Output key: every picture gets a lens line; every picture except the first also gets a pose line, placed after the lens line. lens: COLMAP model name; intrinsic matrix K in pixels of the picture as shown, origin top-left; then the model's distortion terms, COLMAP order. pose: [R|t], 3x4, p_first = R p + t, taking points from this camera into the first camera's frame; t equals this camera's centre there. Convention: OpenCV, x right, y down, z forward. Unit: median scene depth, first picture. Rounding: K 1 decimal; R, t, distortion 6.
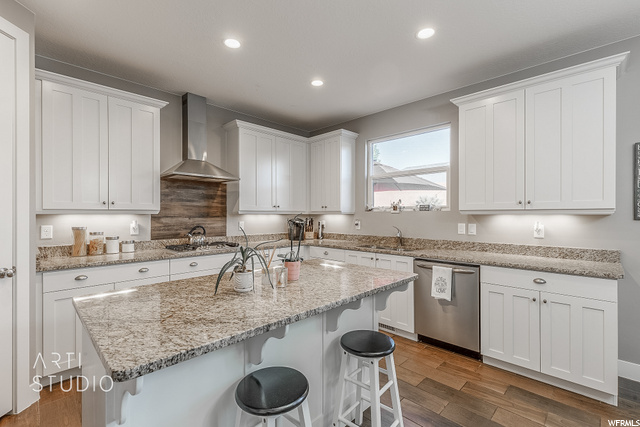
lens RADIAL K [[287.6, 0, 320.1], [0, 287.6, 214.6], [0, 0, 1]] dist [0.004386, -0.002216]
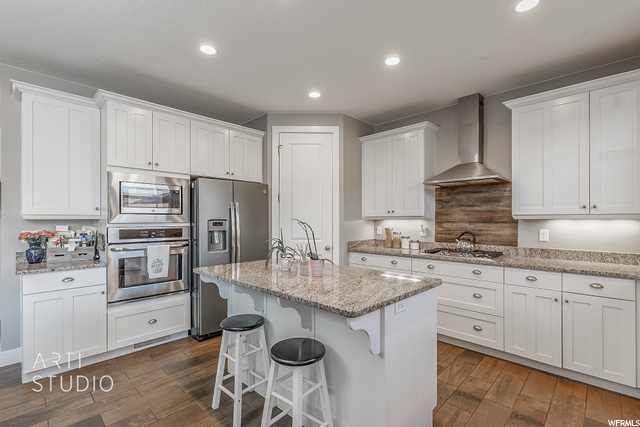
lens RADIAL K [[287.6, 0, 320.5], [0, 287.6, 217.5], [0, 0, 1]] dist [0.004386, -0.002216]
pose [[0.002699, -0.008828, -0.999957, 0.577844], [-0.000754, 0.999961, -0.008830, 0.001063], [0.999996, 0.000778, 0.002692, 0.545351]]
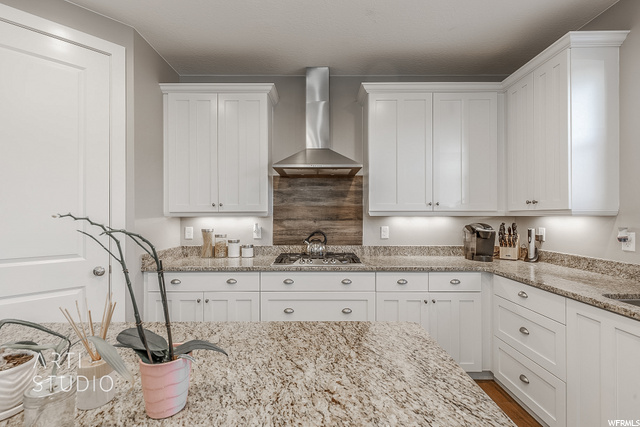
lens RADIAL K [[287.6, 0, 315.3], [0, 287.6, 214.5], [0, 0, 1]] dist [0.004386, -0.002216]
pose [[0.699648, -0.006250, -0.714460, 0.148675], [0.001594, 0.999973, -0.007186, -0.000738], [0.714486, 0.003889, 0.699639, 0.474137]]
